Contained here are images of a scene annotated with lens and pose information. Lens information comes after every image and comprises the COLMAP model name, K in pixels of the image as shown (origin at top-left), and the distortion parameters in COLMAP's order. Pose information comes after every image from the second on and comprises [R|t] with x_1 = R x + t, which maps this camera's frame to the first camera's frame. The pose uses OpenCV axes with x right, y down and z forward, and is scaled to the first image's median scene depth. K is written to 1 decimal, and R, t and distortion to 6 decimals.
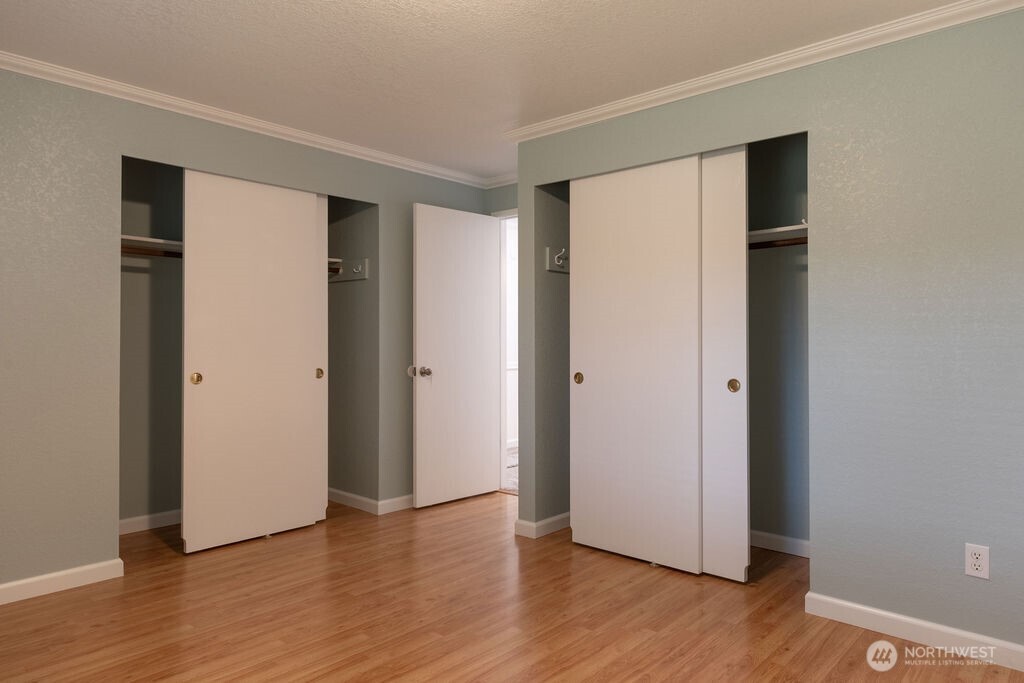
lens RADIAL K [[663.8, 0, 514.0], [0, 663.8, 336.7], [0, 0, 1]] dist [0.003406, 0.001965]
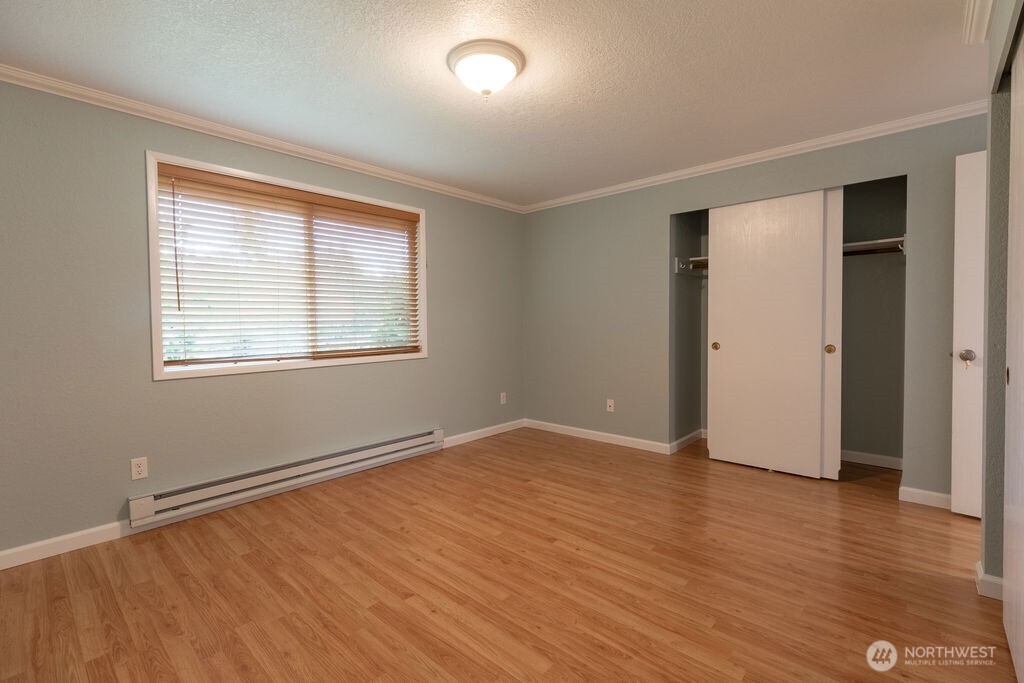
lens RADIAL K [[456.4, 0, 509.5], [0, 456.4, 339.8], [0, 0, 1]] dist [0.002689, 0.000086]
pose [[-0.009988, 0.034198, -0.999365, 0.567552], [0.015610, 0.999299, 0.034040, 0.005475], [0.999828, -0.015260, -0.010514, 0.545494]]
